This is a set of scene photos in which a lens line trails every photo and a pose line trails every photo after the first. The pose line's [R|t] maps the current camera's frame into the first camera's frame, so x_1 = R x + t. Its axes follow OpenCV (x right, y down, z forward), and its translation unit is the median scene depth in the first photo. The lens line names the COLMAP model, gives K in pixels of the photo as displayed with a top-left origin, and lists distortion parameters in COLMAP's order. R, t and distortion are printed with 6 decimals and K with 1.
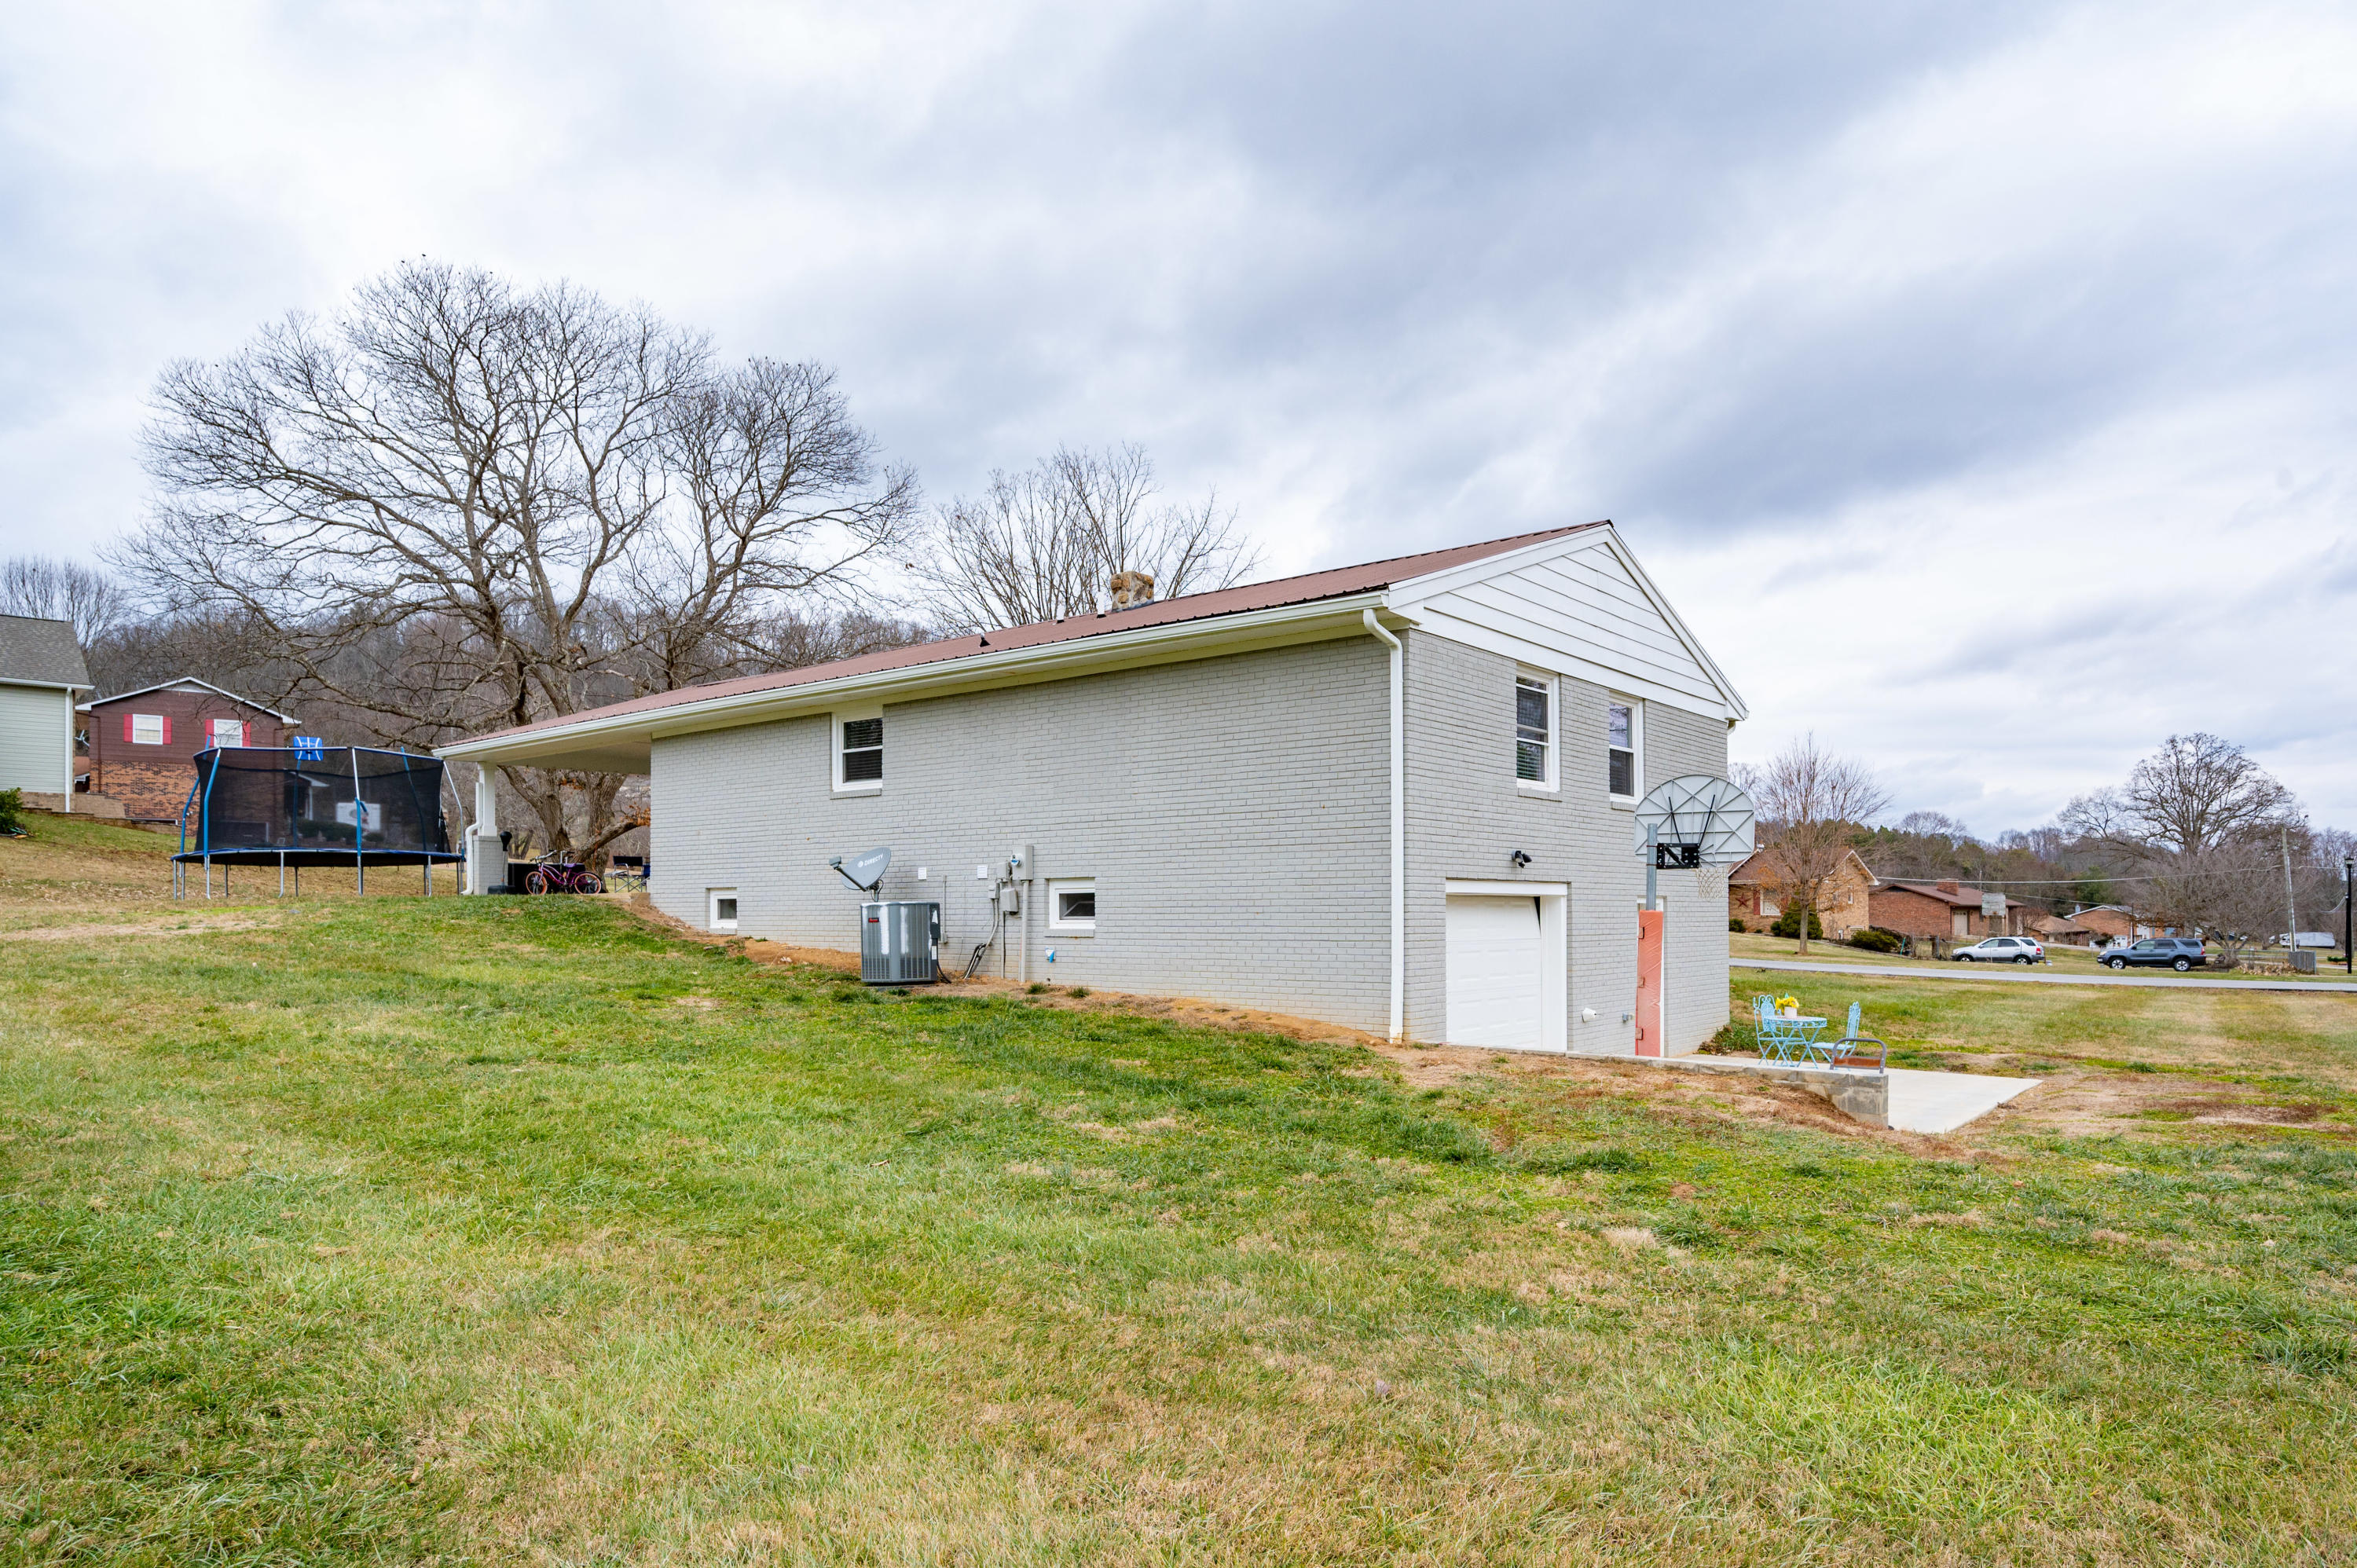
lens RADIAL K [[1431.9, 0, 1264.5], [0, 1431.9, 899.9], [0, 0, 1]] dist [-0.001403, -0.001686]
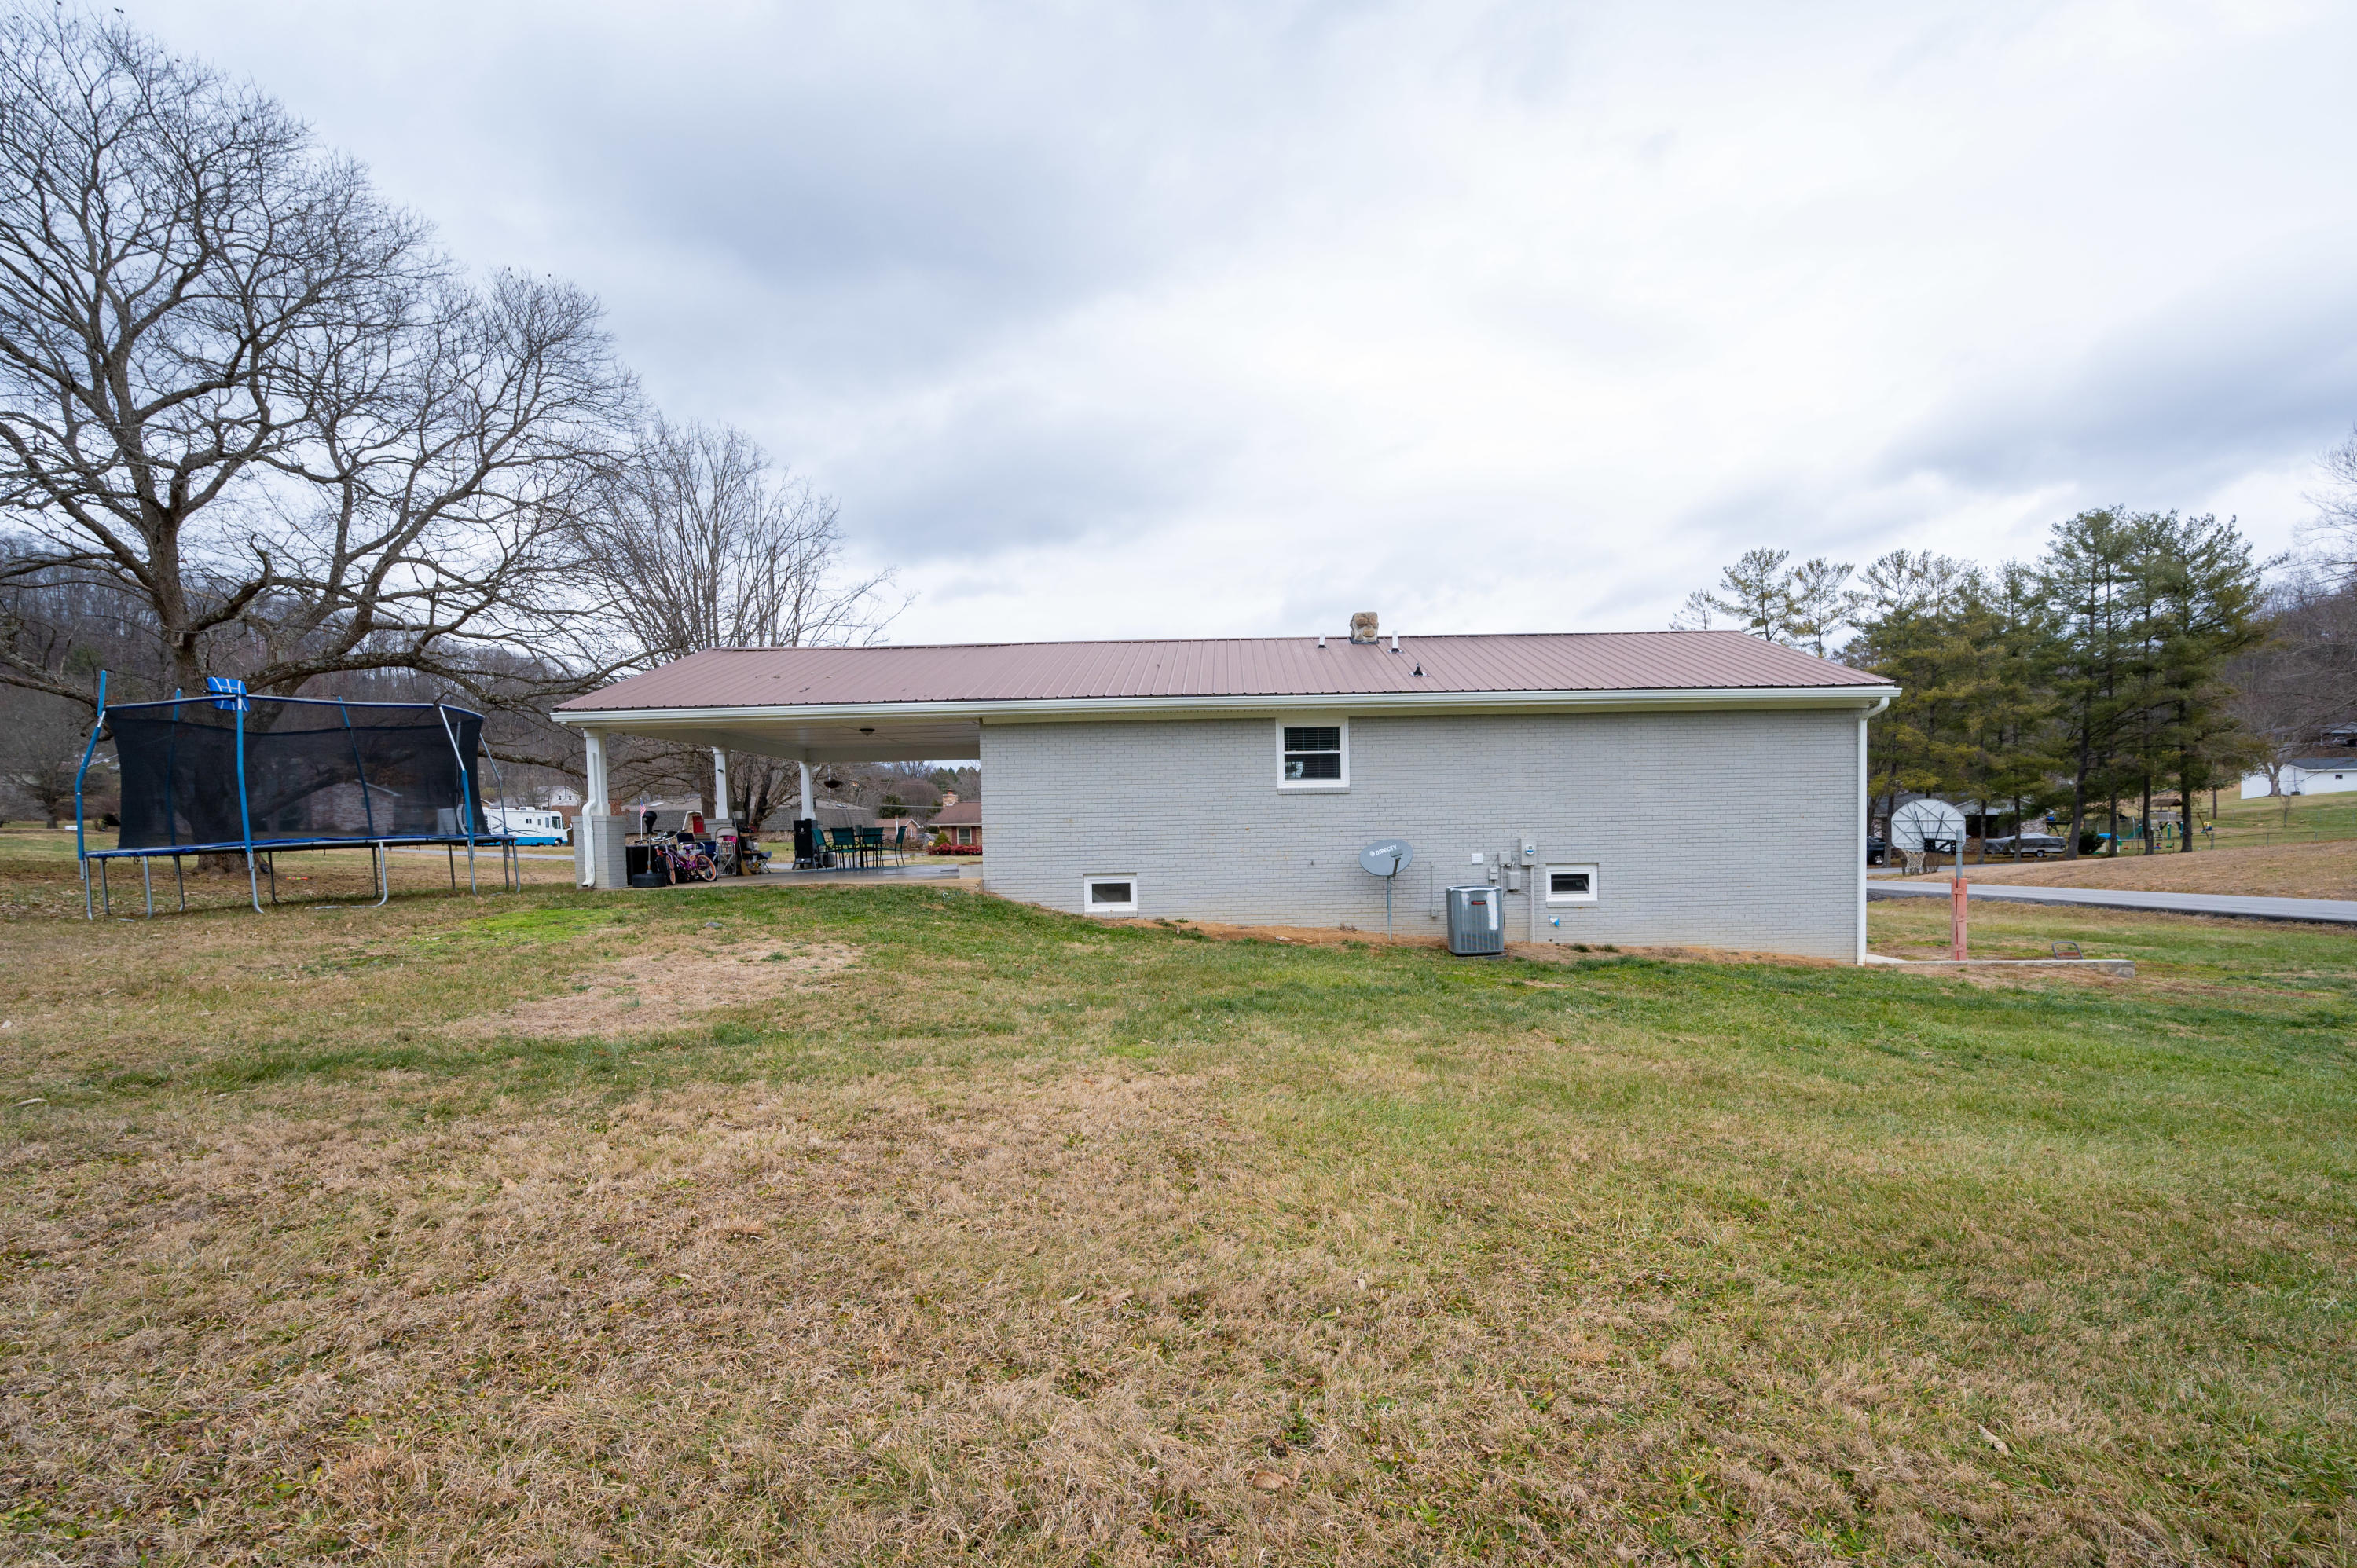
lens RADIAL K [[1081.7, 0, 1209.9], [0, 1081.7, 856.4], [0, 0, 1]] dist [-0.007624, -0.000565]
pose [[0.794912, -0.028741, 0.606044, -0.921866], [0.010232, 0.999370, 0.033974, -0.053845], [-0.606639, -0.020805, 0.794705, 0.366100]]
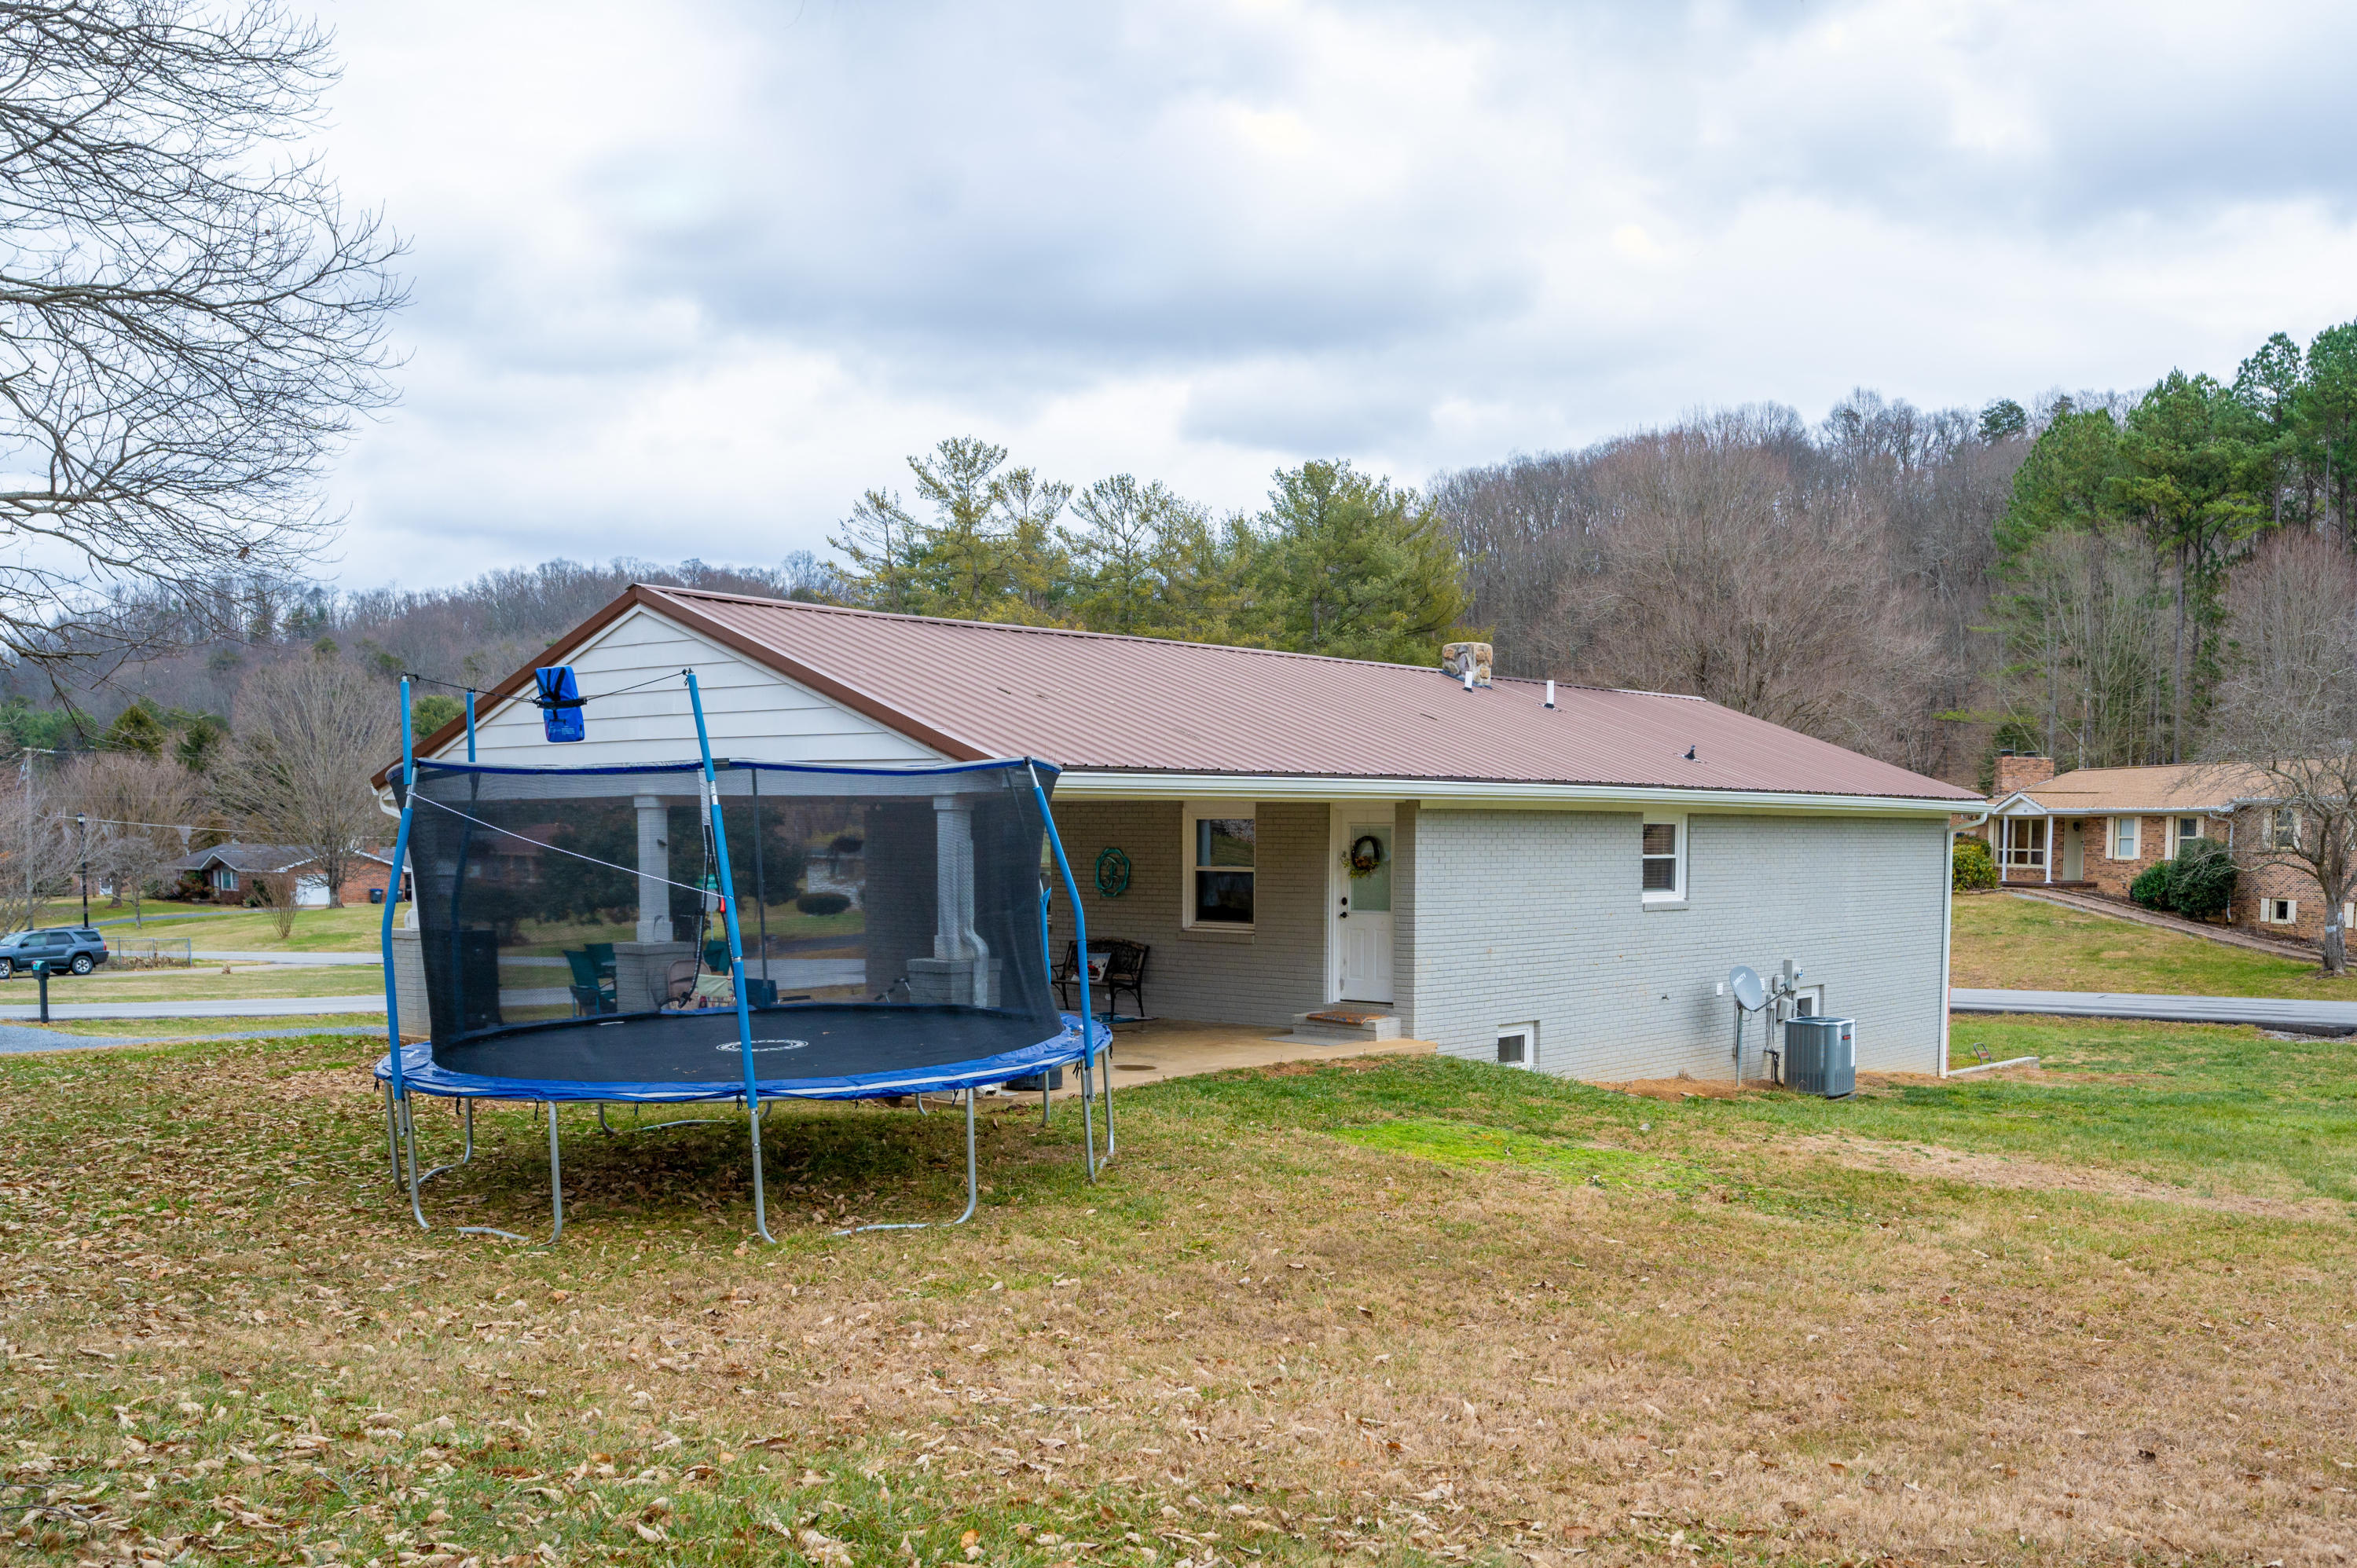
lens RADIAL K [[2115.0, 0, 1303.9], [0, 2115.0, 1040.8], [0, 0, 1]] dist [-0.011000, 0.012883]
pose [[0.032553, -0.096435, 0.994807, -1.714917], [-0.013311, 0.995204, 0.096909, -0.121279], [-0.999381, -0.016396, 0.031113, 1.235707]]
